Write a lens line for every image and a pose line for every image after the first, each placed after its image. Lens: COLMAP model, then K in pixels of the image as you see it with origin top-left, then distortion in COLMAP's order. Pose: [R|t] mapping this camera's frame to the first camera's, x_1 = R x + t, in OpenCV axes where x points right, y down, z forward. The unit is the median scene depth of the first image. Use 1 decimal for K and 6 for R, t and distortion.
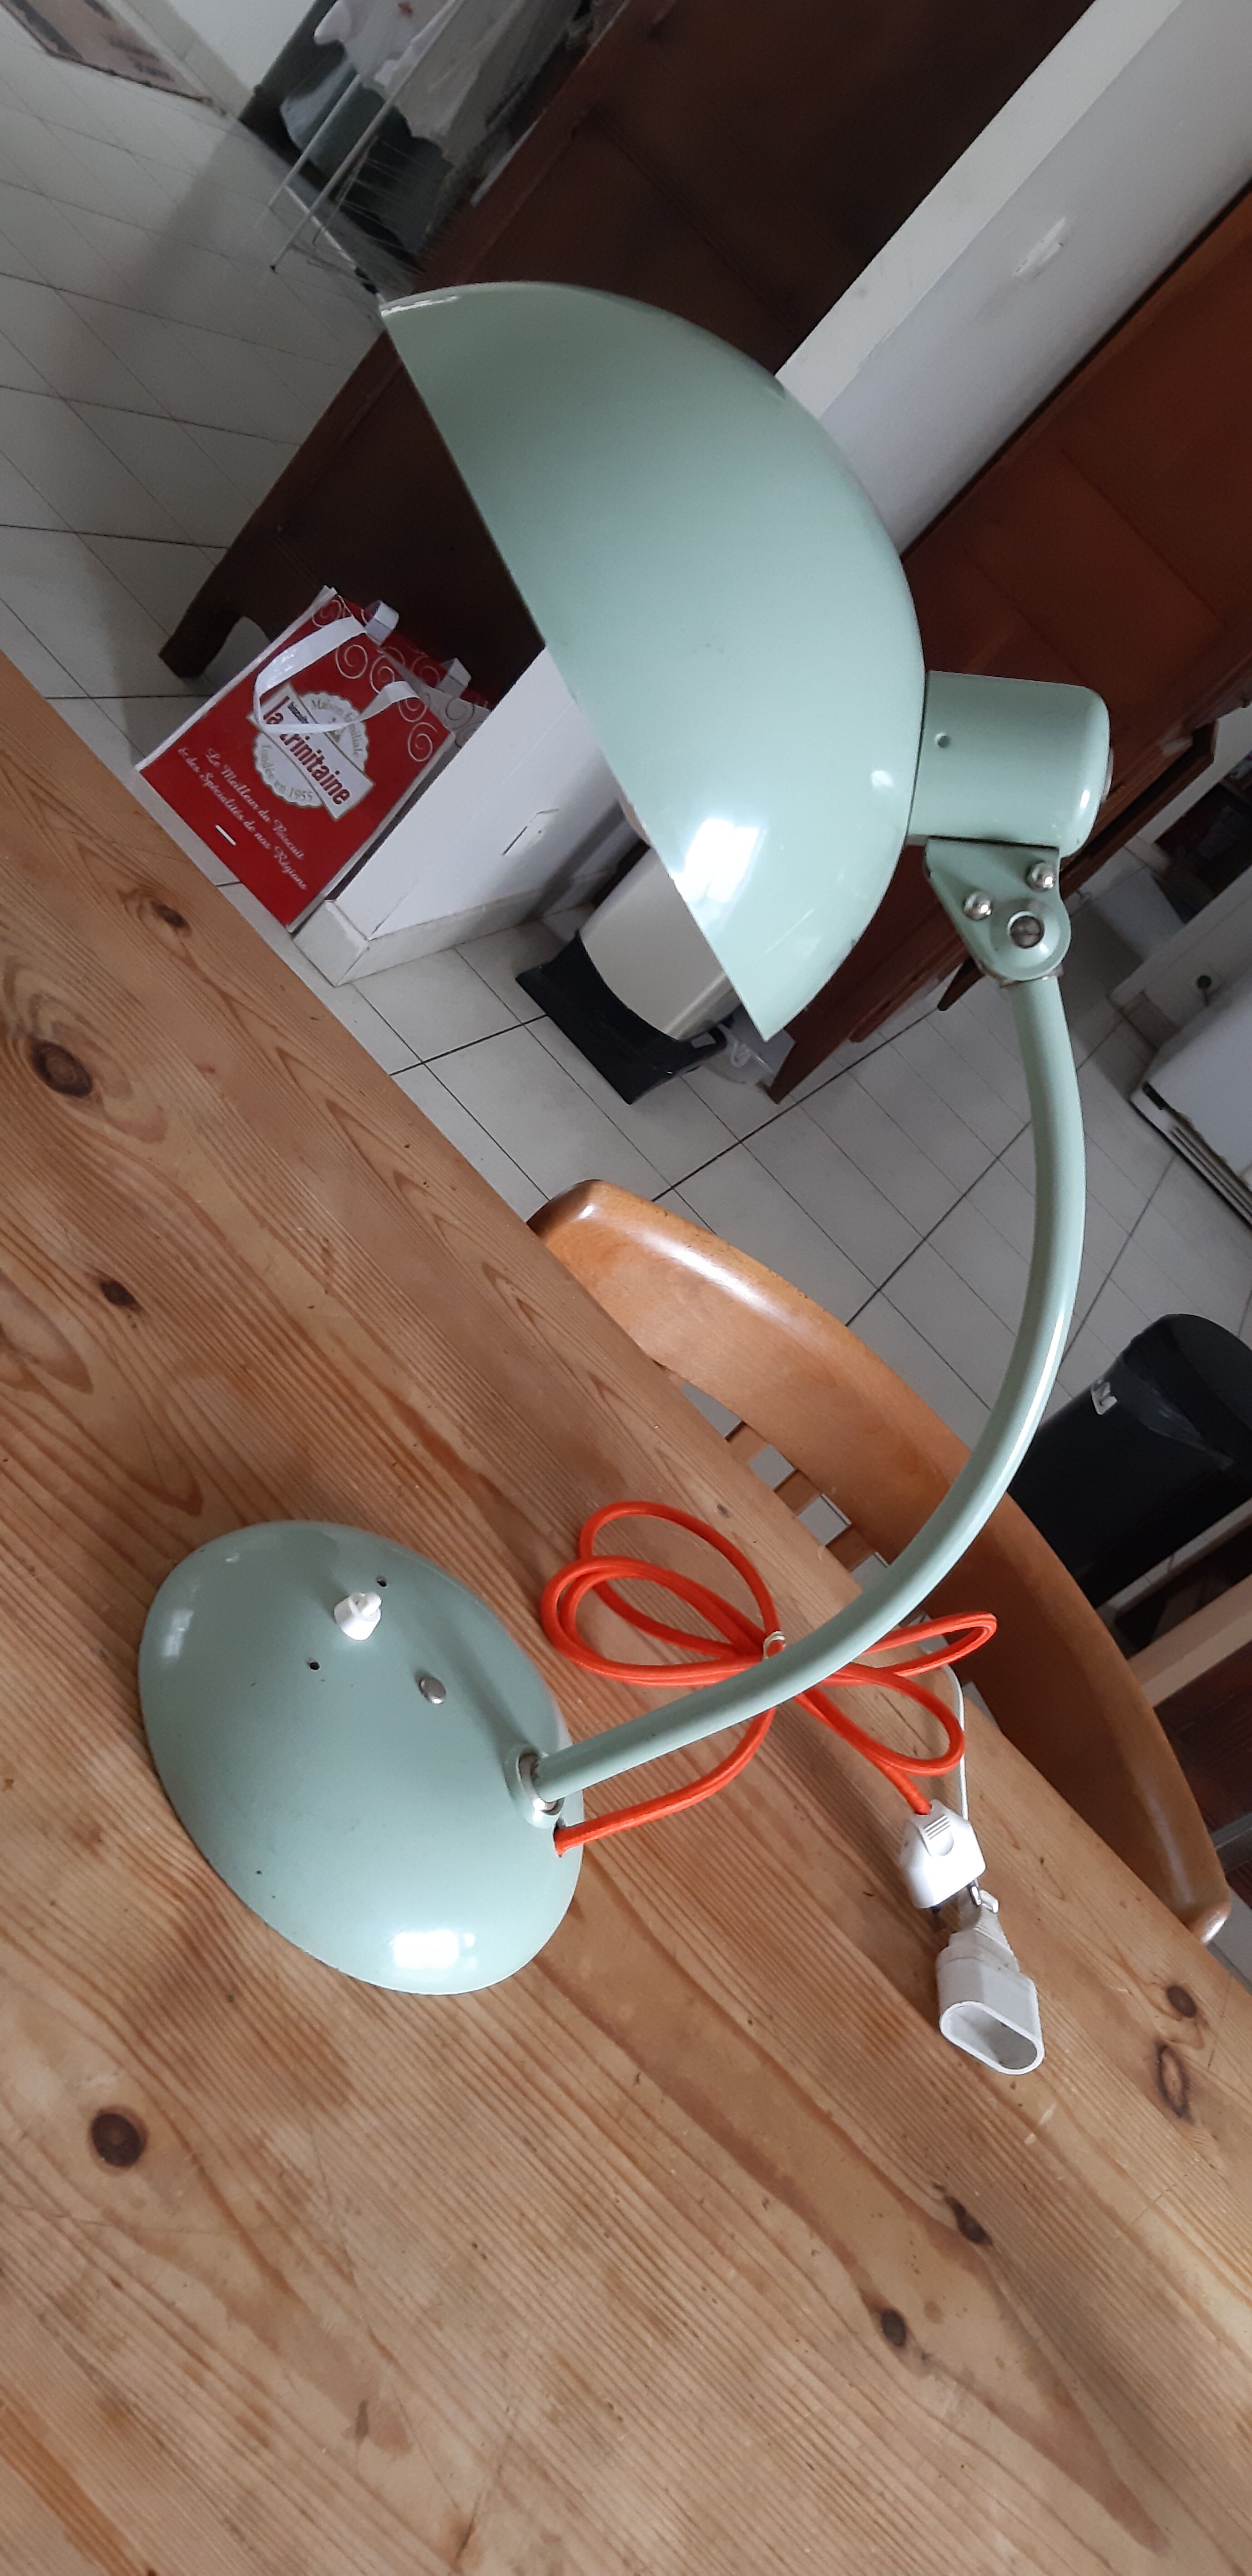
lens RADIAL K [[2039.2, 0, 662.6], [0, 2039.2, 1290.6], [0, 0, 1]] dist [0.087914, -0.171160]
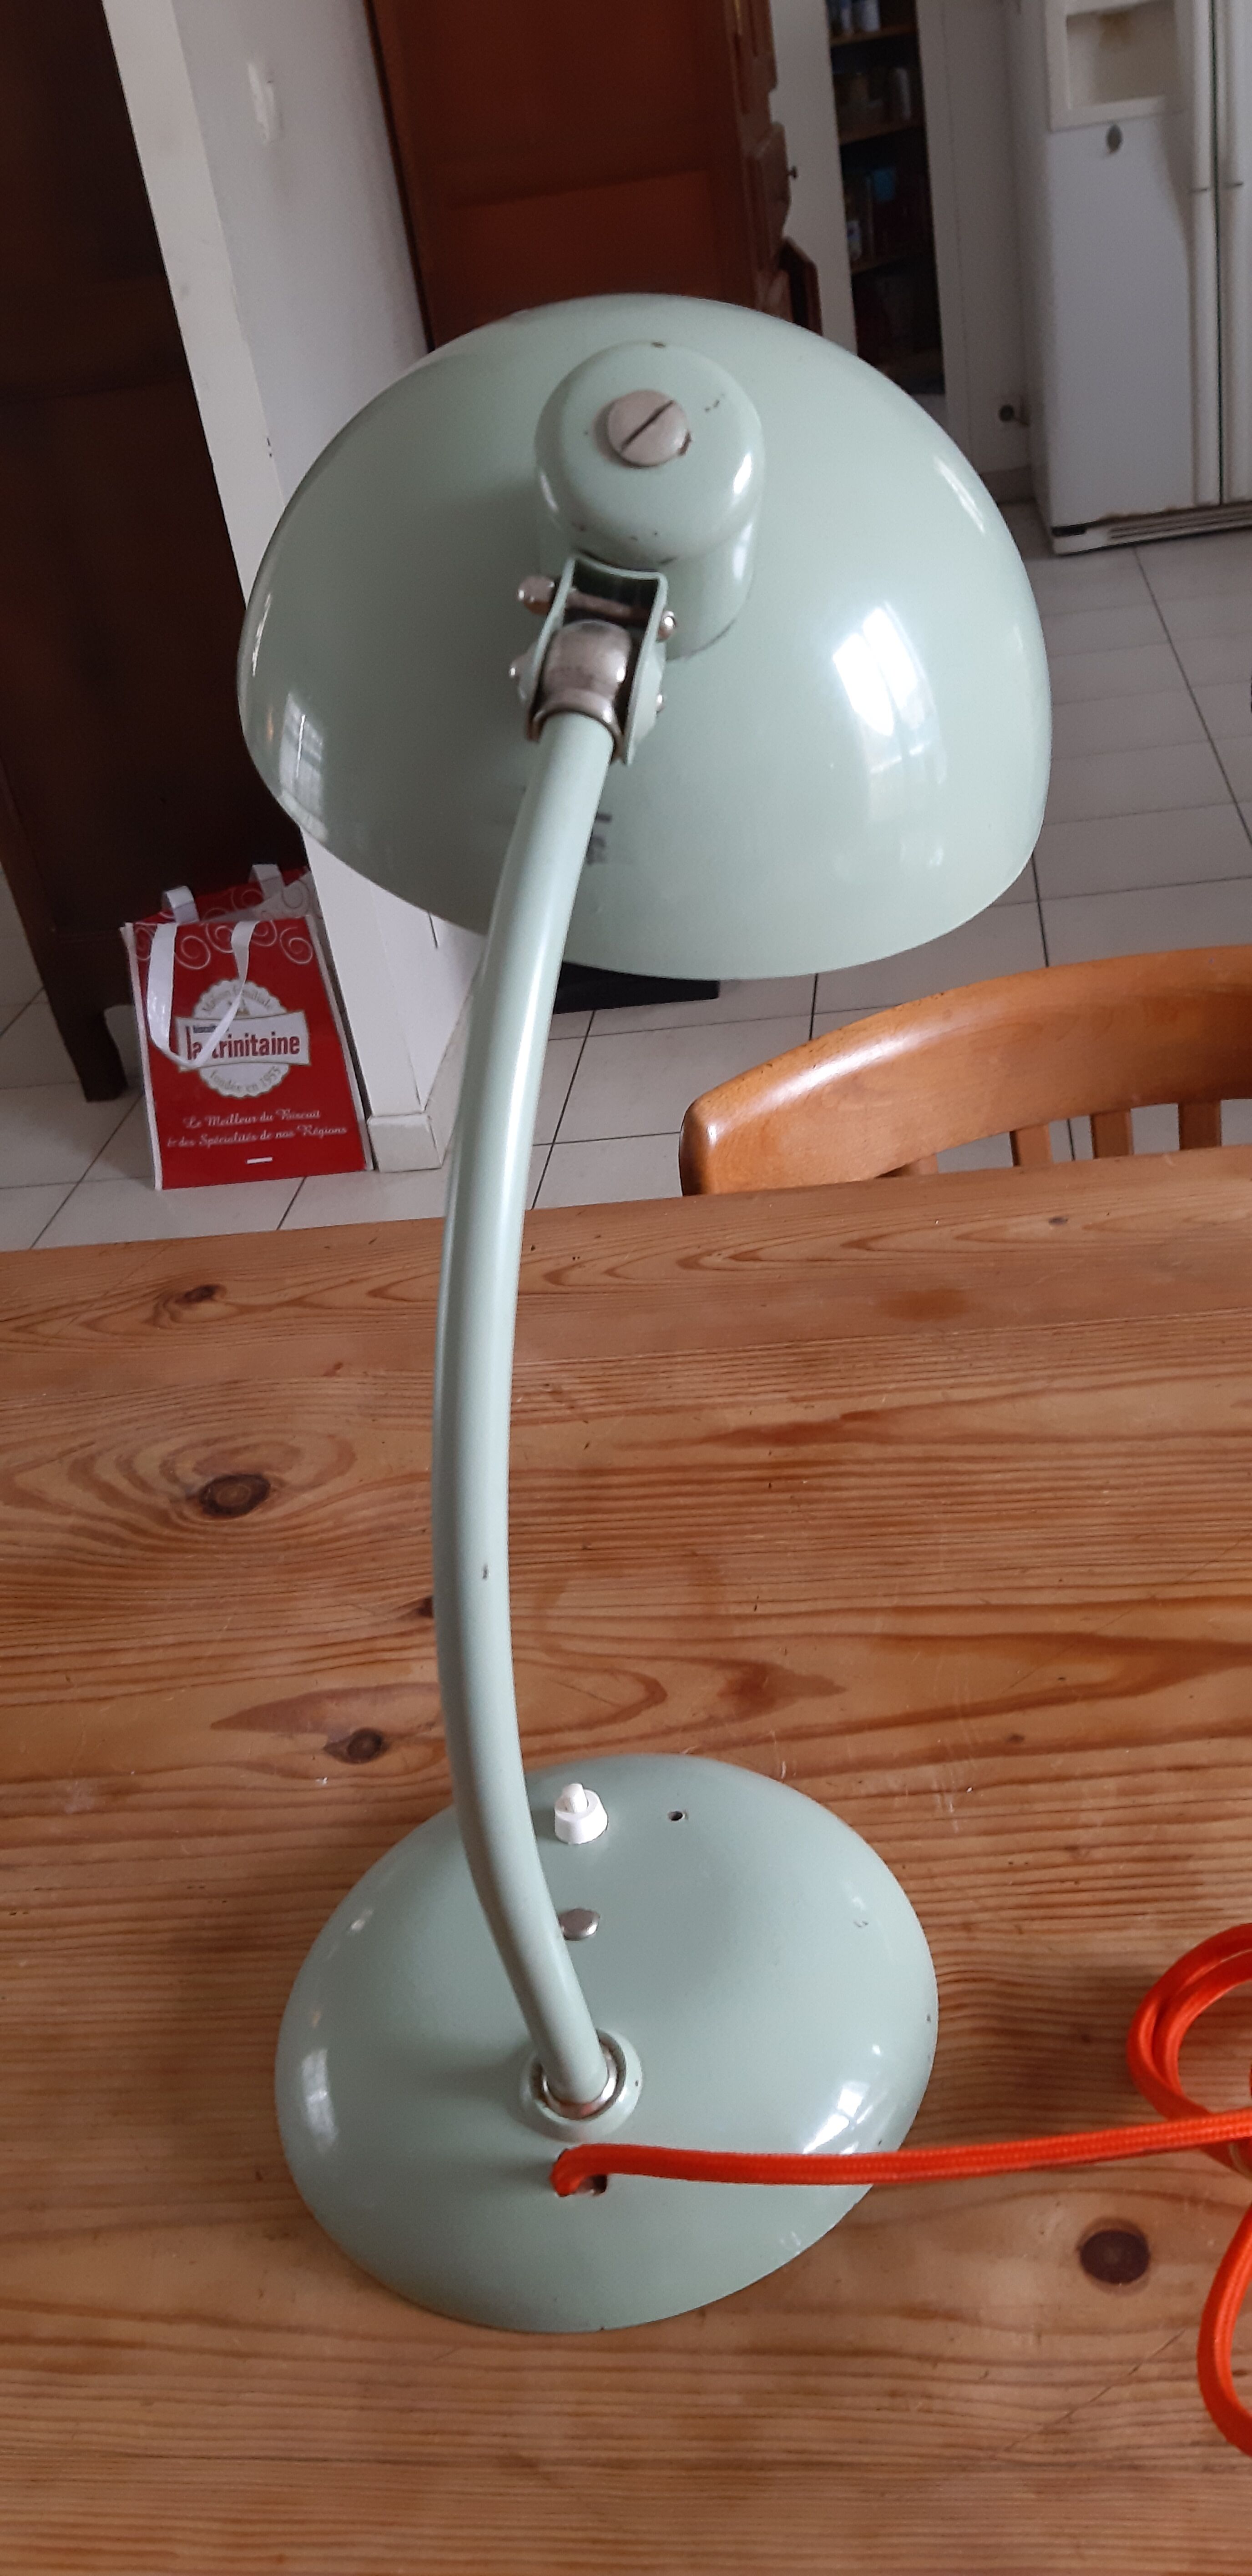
lens RADIAL K [[2039.2, 0, 662.6], [0, 2039.2, 1290.6], [0, 0, 1]] dist [0.087914, -0.171160]
pose [[0.601031, -0.782904, -0.160697, 0.060075], [0.789251, 0.613076, -0.034945, 0.027699], [0.125878, -0.105827, 0.986385, 0.111179]]
